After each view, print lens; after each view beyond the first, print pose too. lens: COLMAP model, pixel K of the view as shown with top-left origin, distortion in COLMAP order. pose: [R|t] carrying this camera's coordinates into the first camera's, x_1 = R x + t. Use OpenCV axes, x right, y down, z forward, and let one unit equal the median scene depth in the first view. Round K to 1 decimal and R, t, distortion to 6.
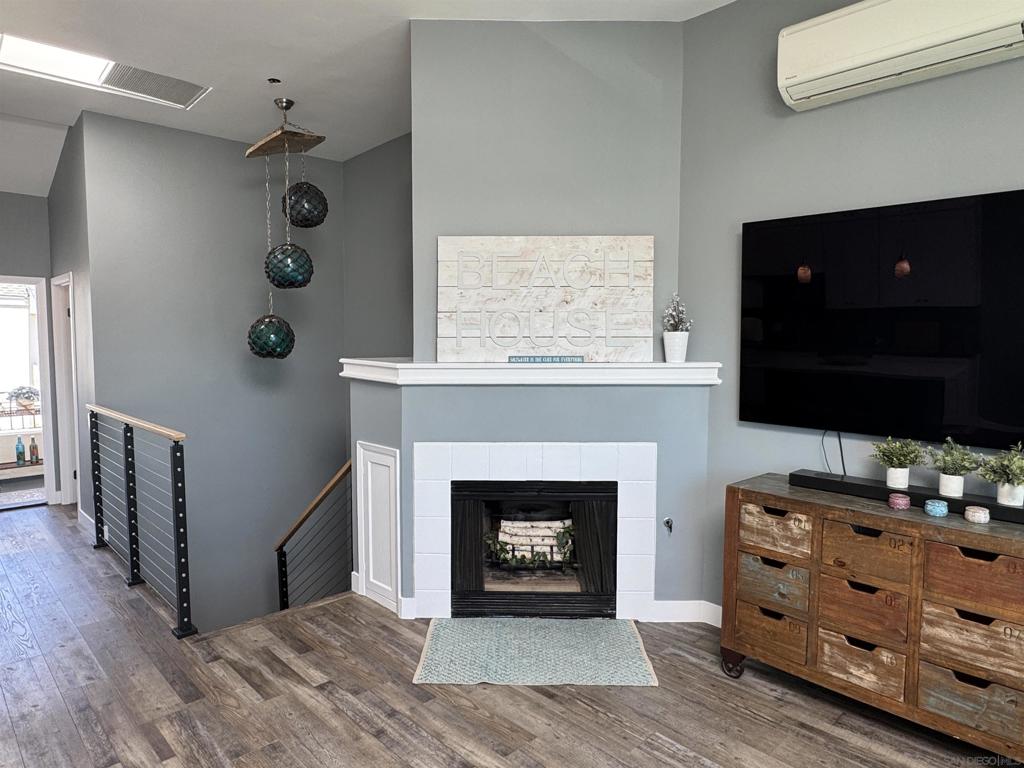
lens RADIAL K [[637.2, 0, 510.5], [0, 637.2, 386.0], [0, 0, 1]] dist [-0.006561, 0.001482]
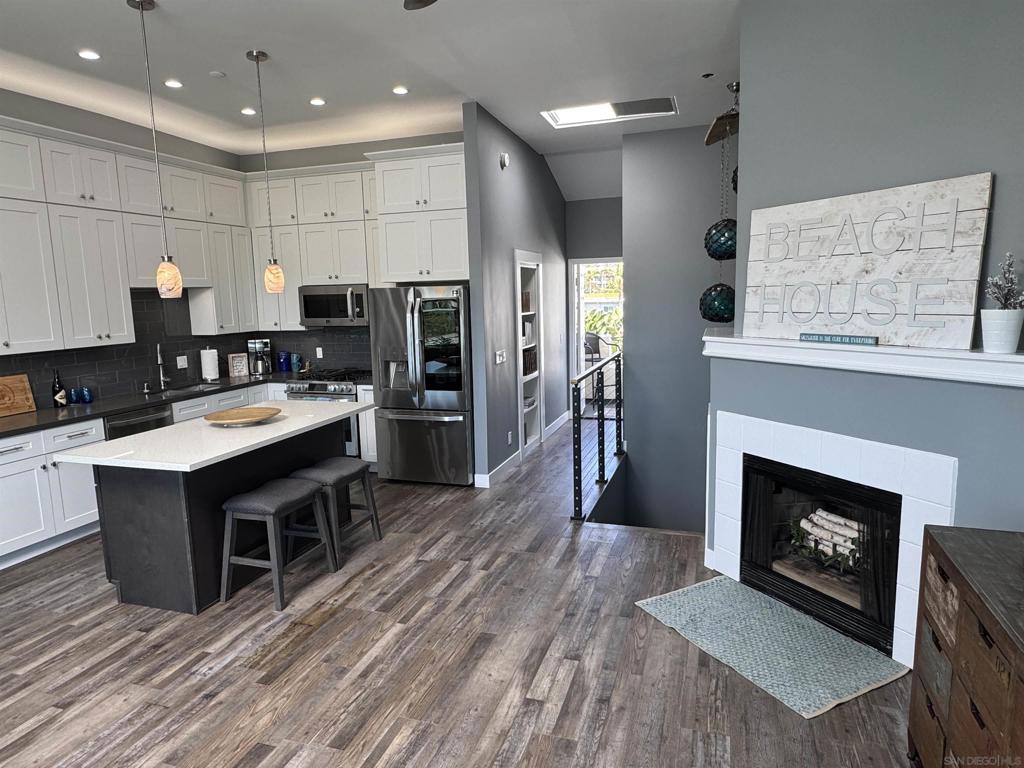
lens RADIAL K [[637.2, 0, 510.5], [0, 637.2, 386.0], [0, 0, 1]] dist [-0.006561, 0.001482]
pose [[0.473044, 0.113636, -0.873680, 0.618079], [-0.036193, 0.993317, 0.109600, -0.057000], [0.880295, -0.020224, 0.473995, 0.185420]]
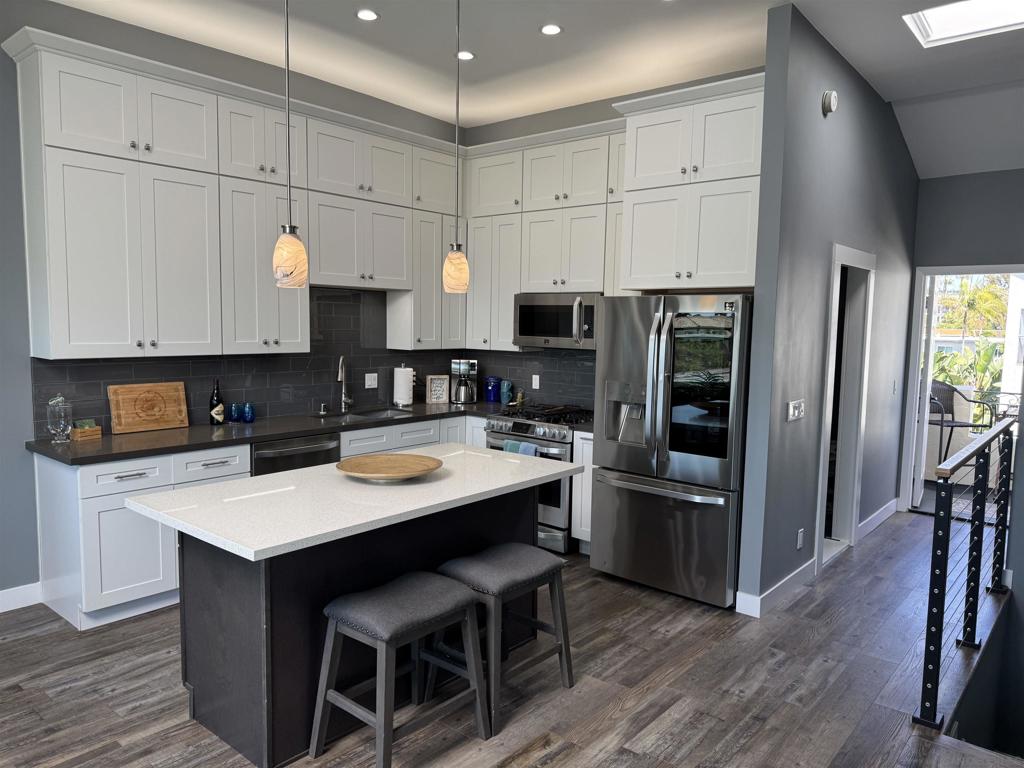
lens RADIAL K [[722.9, 0, 509.5], [0, 722.9, 389.6], [0, 0, 1]] dist [0.125734, -0.196459]
pose [[0.111344, 0.096861, -0.989050, 0.276961], [-0.088999, 0.992212, 0.087152, -0.046213], [0.989789, 0.078320, 0.119098, 0.342587]]
